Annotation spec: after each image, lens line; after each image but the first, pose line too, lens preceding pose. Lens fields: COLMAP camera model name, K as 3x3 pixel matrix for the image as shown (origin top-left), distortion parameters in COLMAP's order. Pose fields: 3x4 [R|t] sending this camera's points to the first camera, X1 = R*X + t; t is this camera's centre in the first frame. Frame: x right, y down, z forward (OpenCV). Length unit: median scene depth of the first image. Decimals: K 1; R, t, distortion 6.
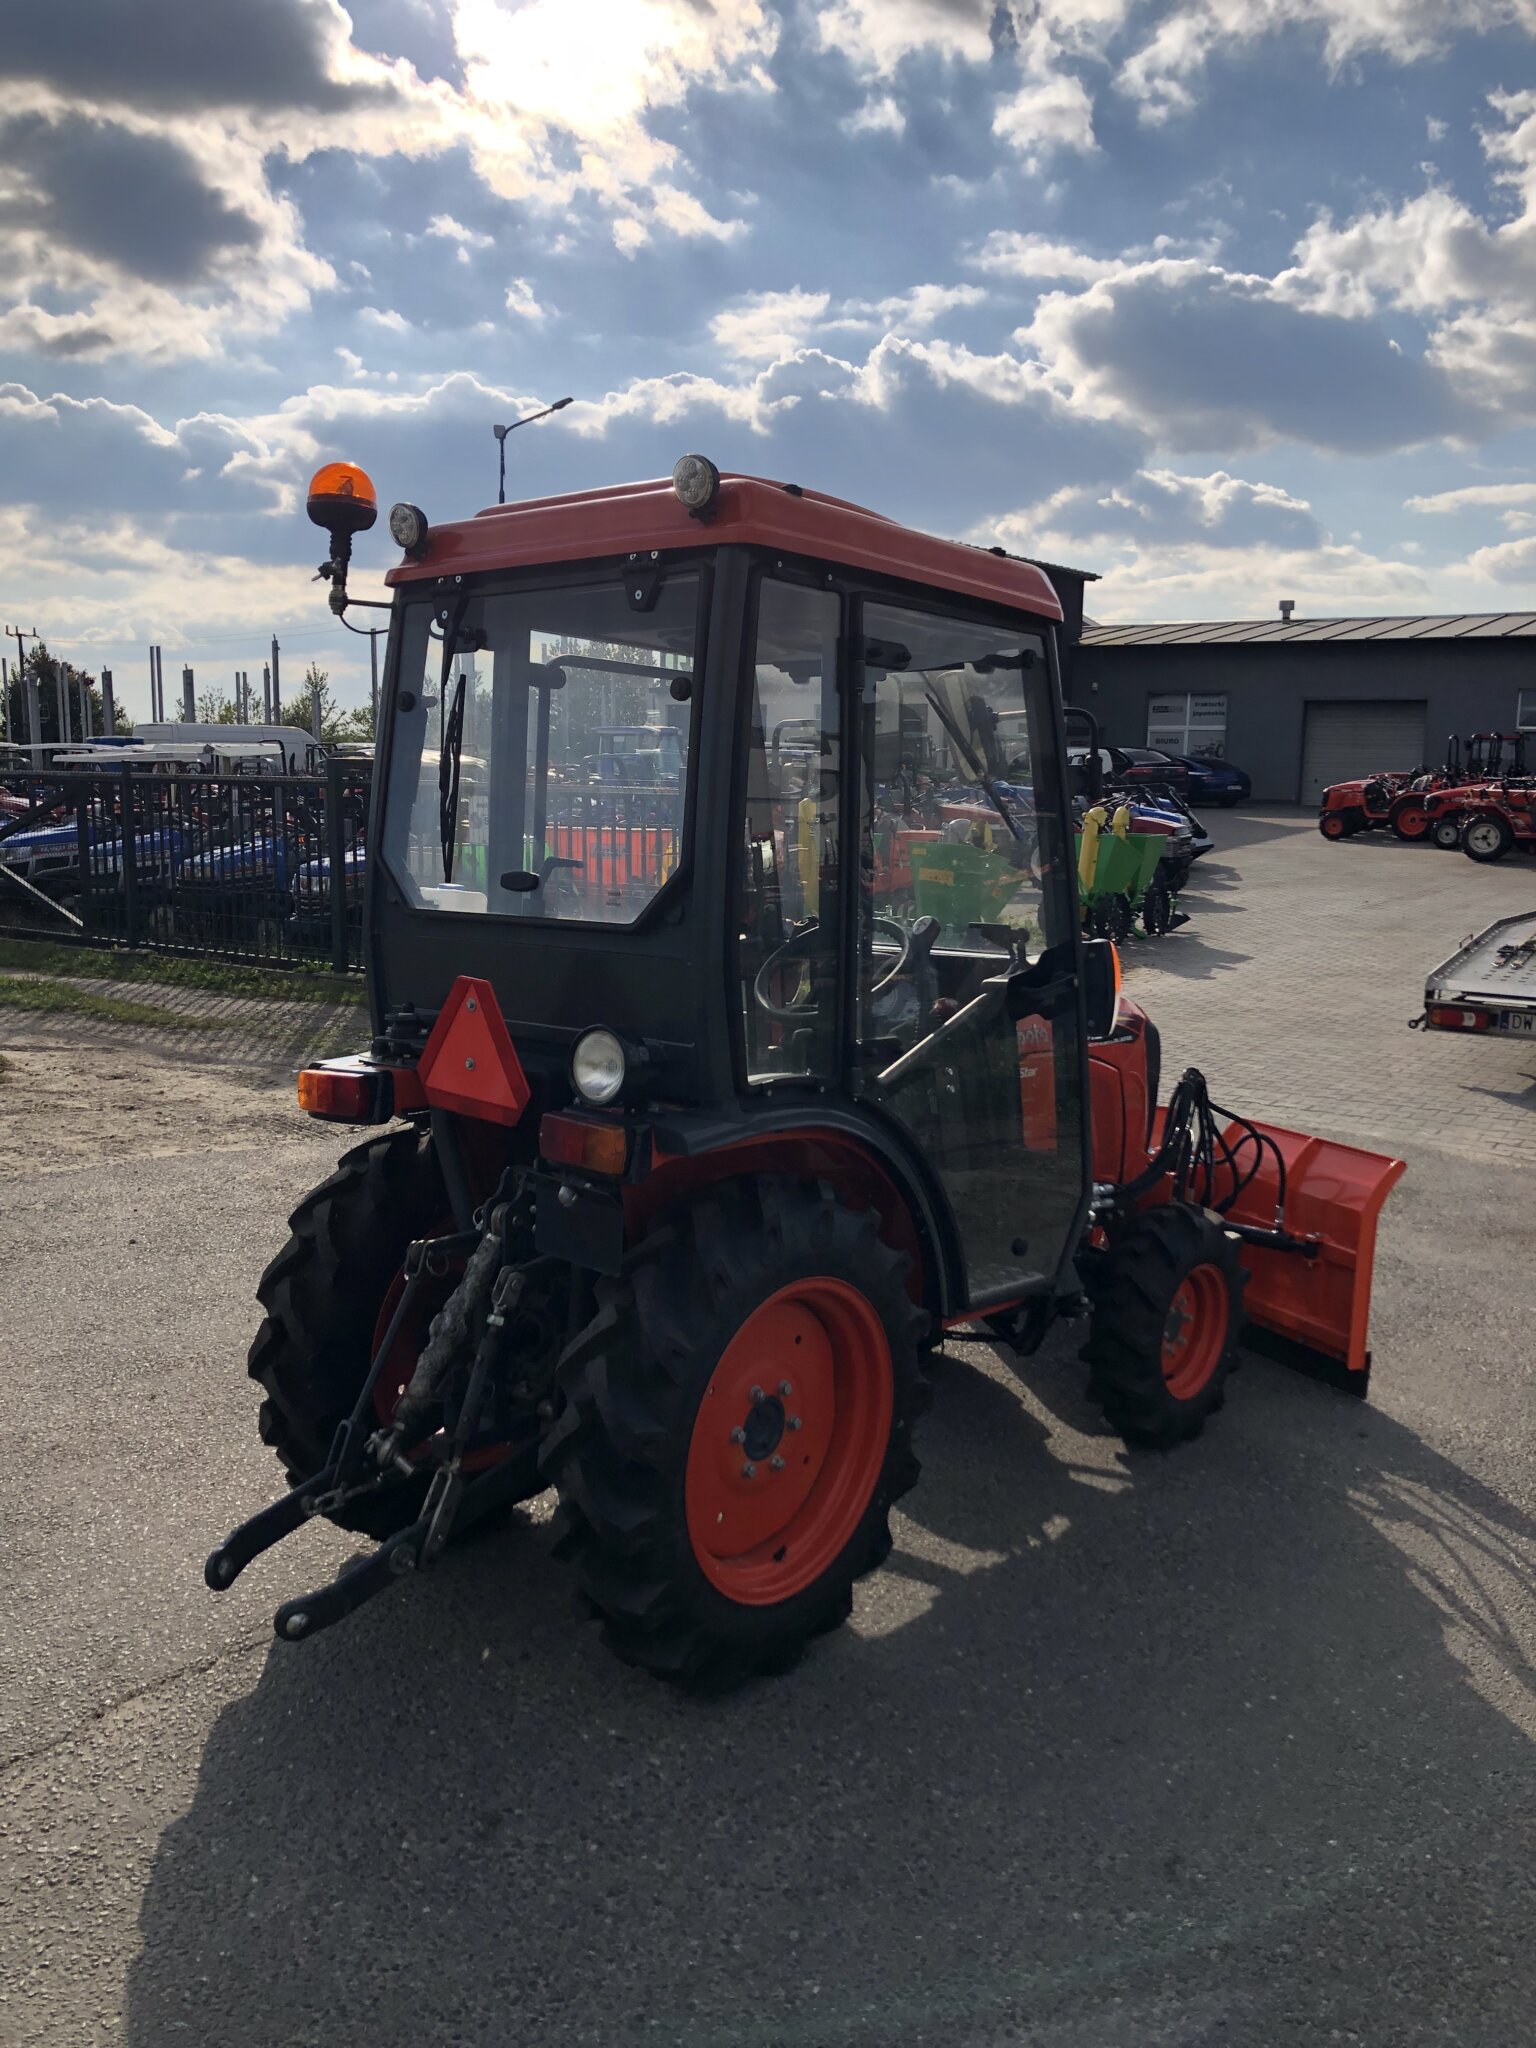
lens RADIAL K [[1673.0, 0, 773.8], [0, 1673.0, 986.0], [0, 0, 1]] dist [-0.000645, -0.004794]
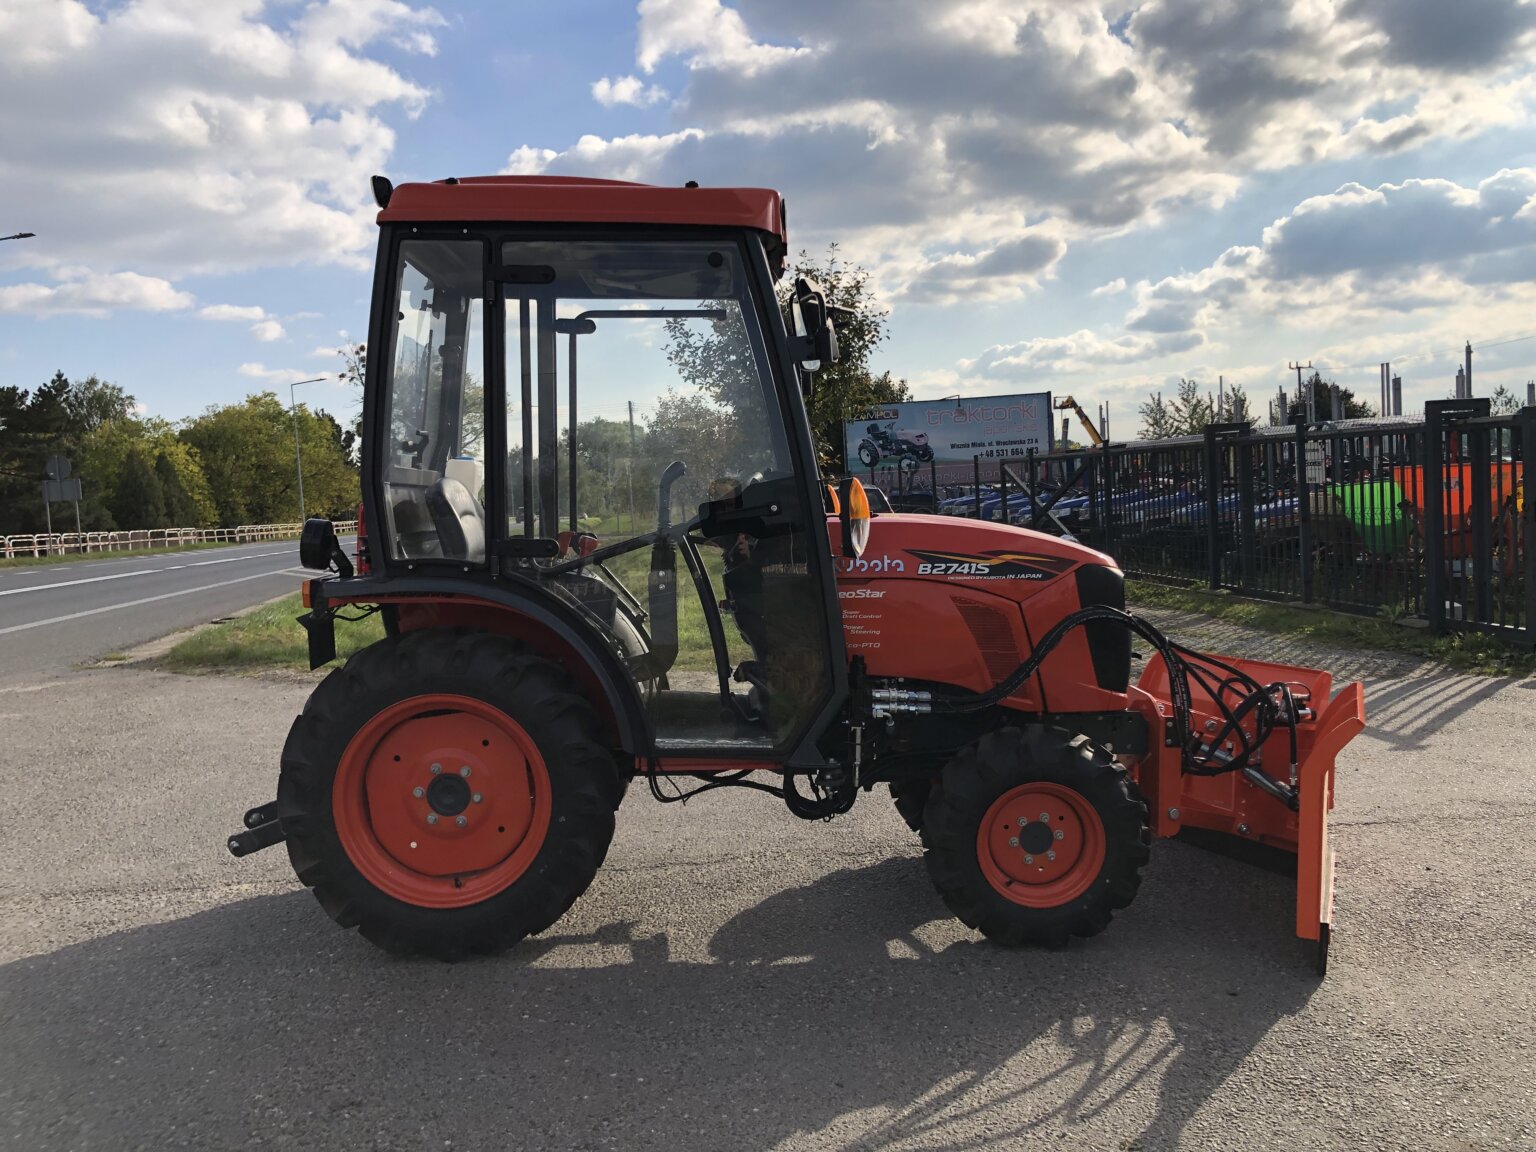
lens RADIAL K [[1265.1, 0, 766.2], [0, 1265.1, 563.6], [0, 0, 1]] dist [0.031257, -0.024456]
pose [[0.662481, -0.003383, -0.749071, 0.980264], [-0.038058, 0.998546, -0.038169, 0.082813], [0.748111, 0.053794, 0.661389, 0.417121]]
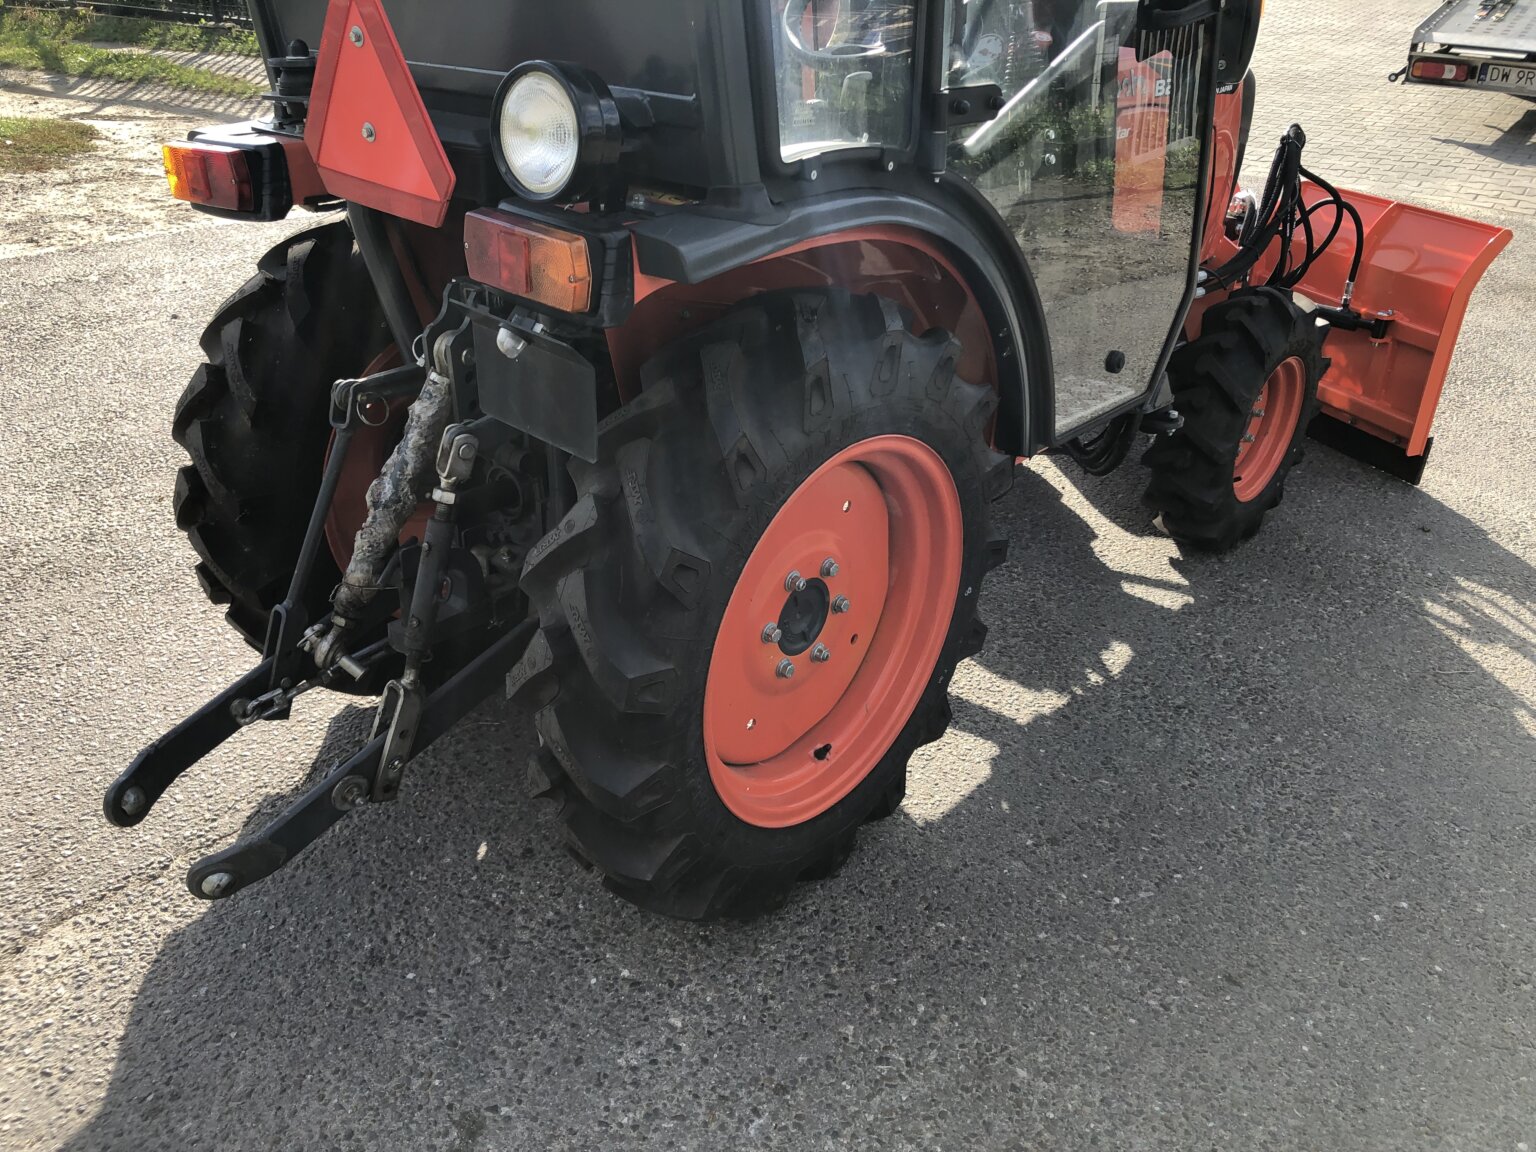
lens RADIAL K [[1265.1, 0, 766.2], [0, 1265.1, 563.6], [0, 0, 1]] dist [0.031257, -0.024456]
pose [[0.999786, -0.005703, -0.019864, -0.010874], [0.012634, 0.929314, 0.369073, 0.019576], [0.016356, -0.369245, 0.929188, 0.427938]]
